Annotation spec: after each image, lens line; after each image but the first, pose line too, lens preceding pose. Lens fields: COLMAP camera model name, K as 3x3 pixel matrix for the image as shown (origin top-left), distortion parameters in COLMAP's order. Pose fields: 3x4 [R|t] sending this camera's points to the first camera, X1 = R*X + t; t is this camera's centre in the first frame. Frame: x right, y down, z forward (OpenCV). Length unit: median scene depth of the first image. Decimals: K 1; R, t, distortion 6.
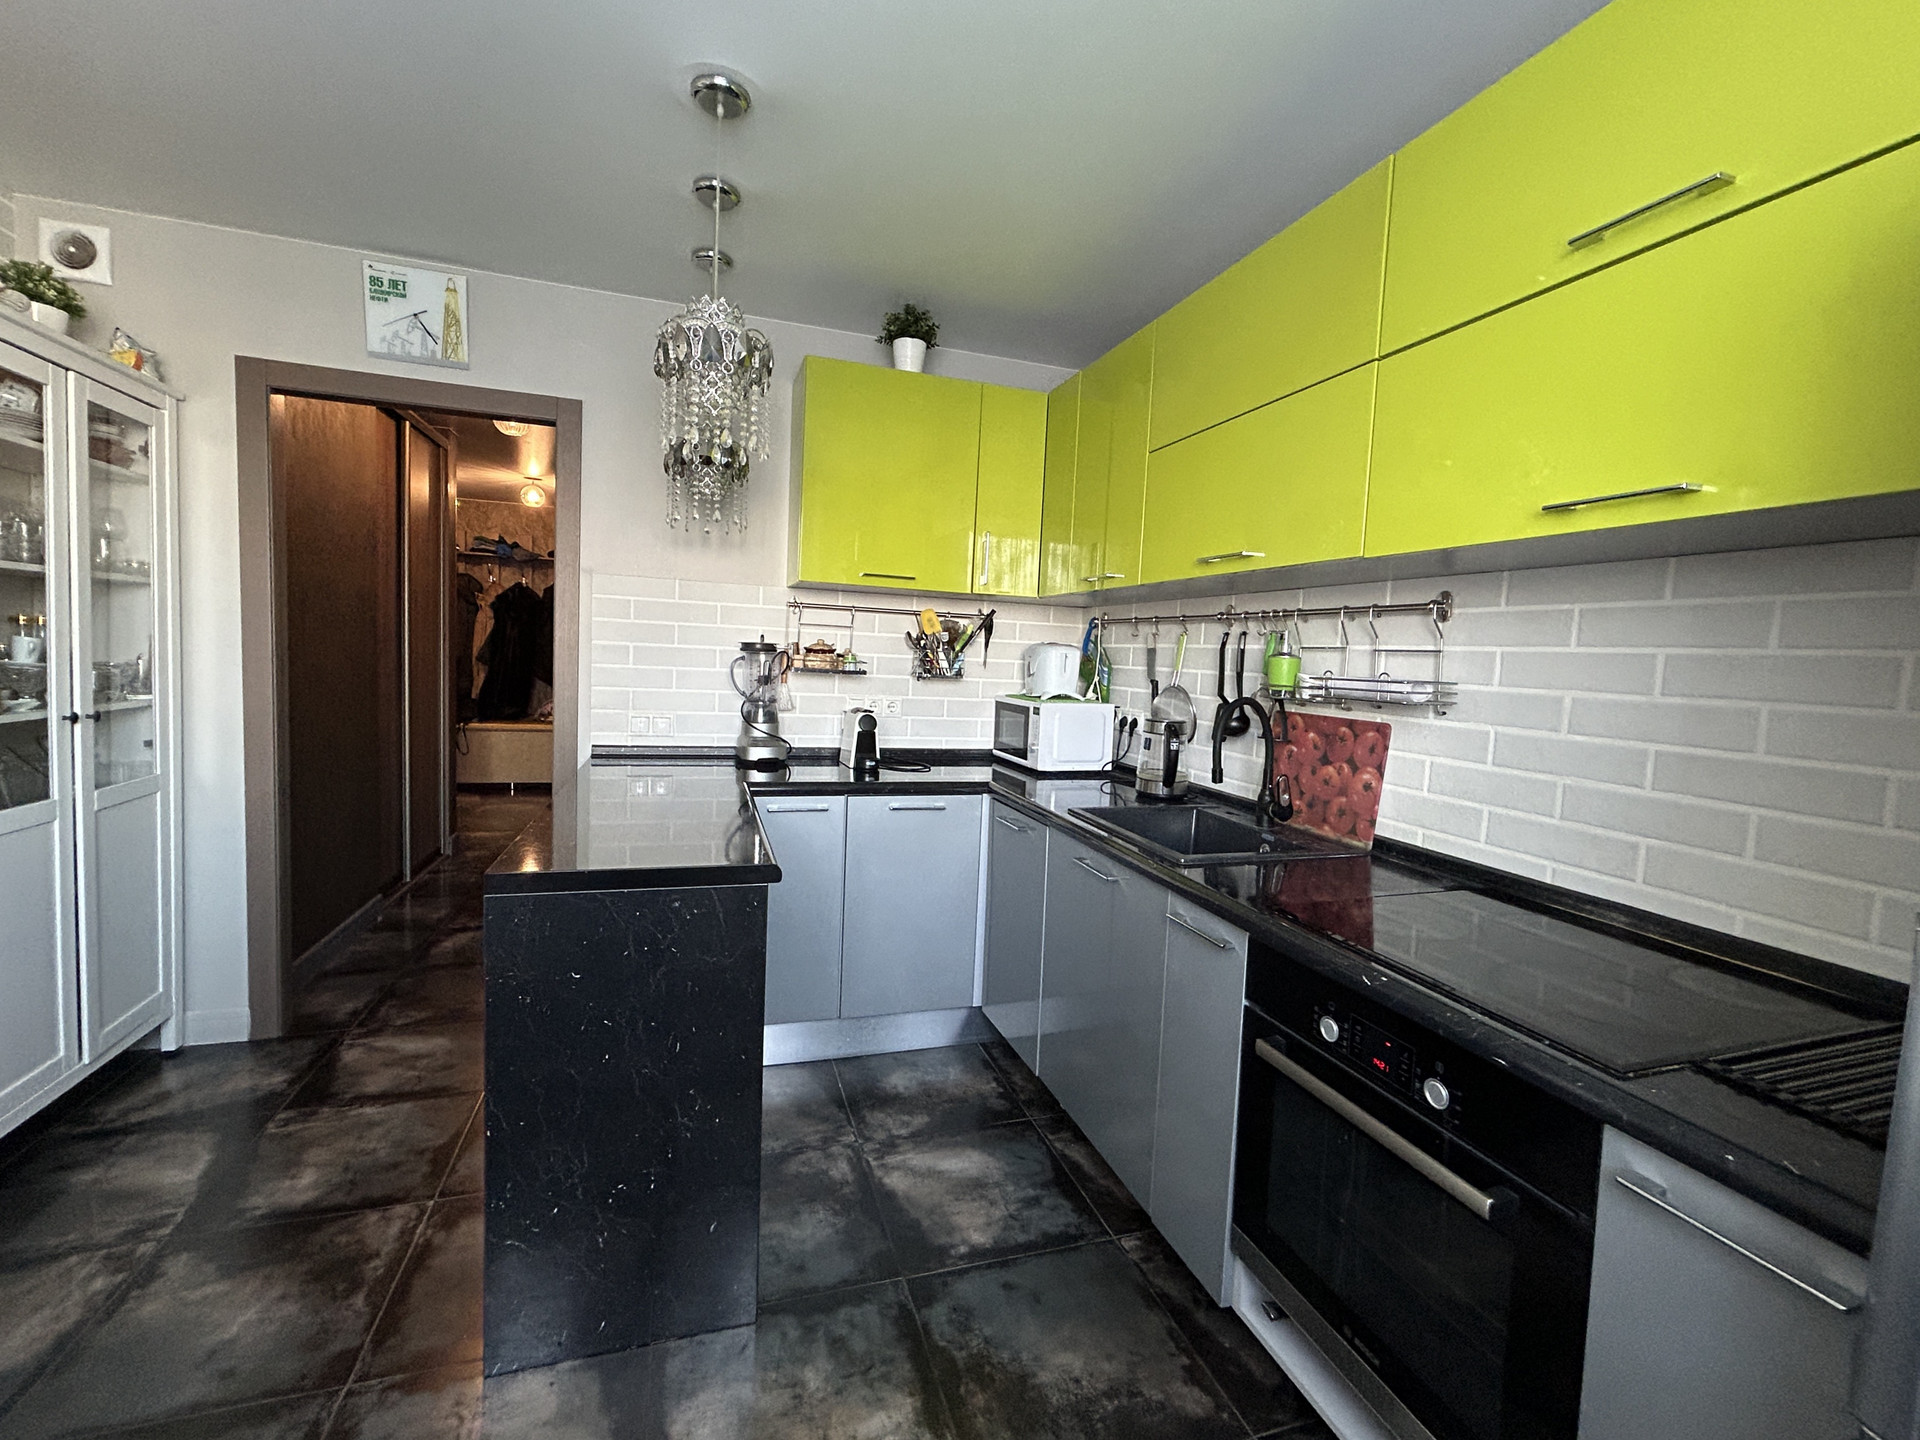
lens RADIAL K [[830.3, 0, 960.0], [0, 830.3, 720.0], [0, 0, 1]] dist [-0.000419, 0.004591]
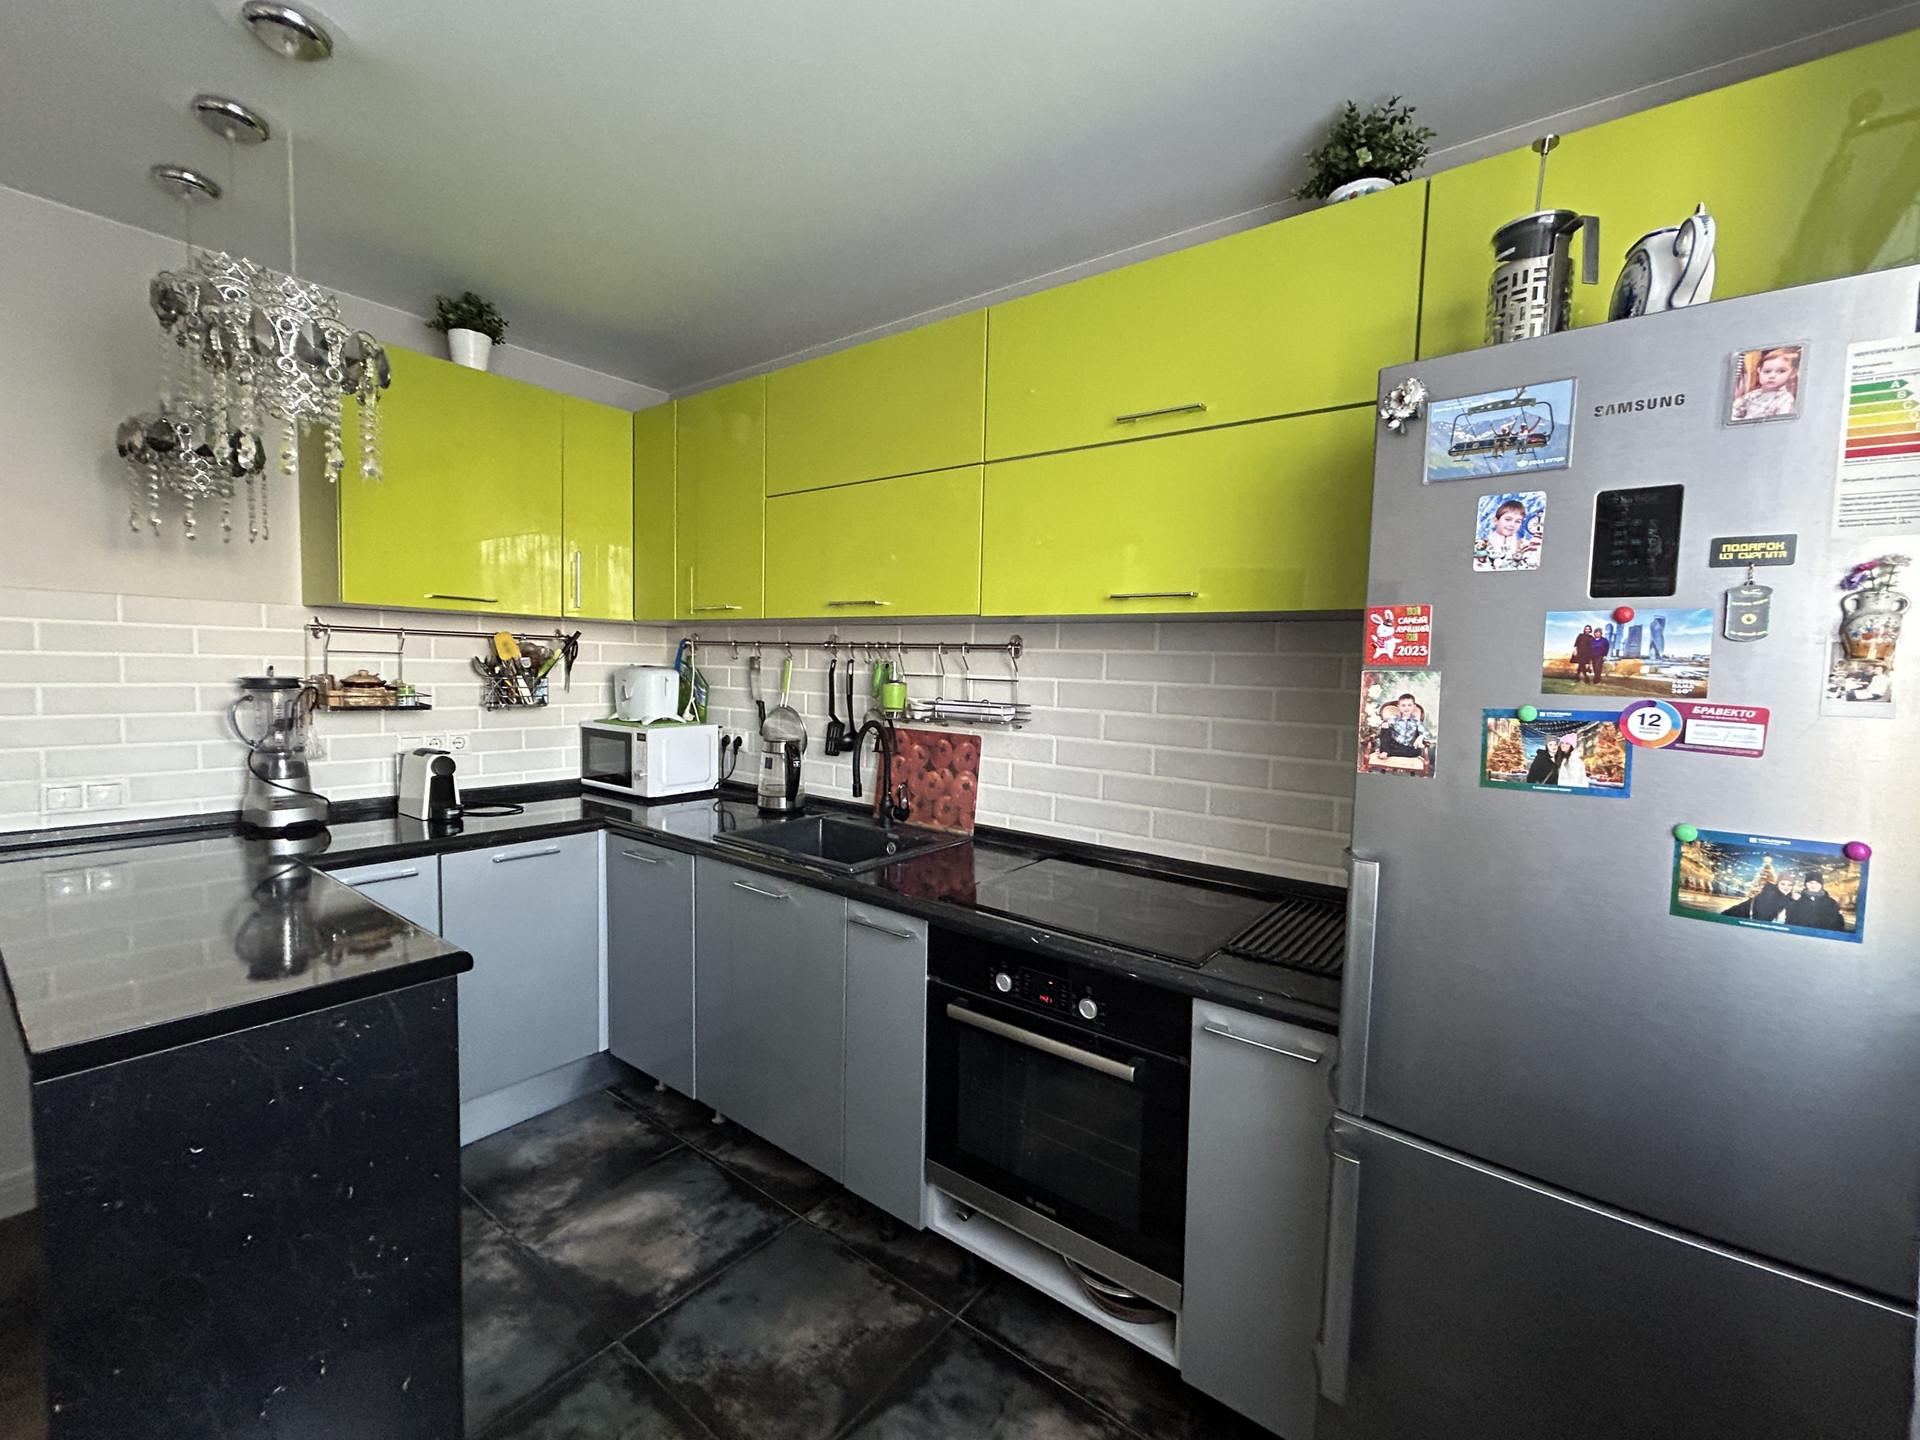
lens RADIAL K [[830.3, 0, 960.0], [0, 830.3, 720.0], [0, 0, 1]] dist [-0.000419, 0.004591]
pose [[0.824127, -0.062915, 0.562899, -0.192973], [0.055404, 0.998000, 0.030430, -0.051883], [-0.563688, 0.006109, 0.825965, -0.031633]]
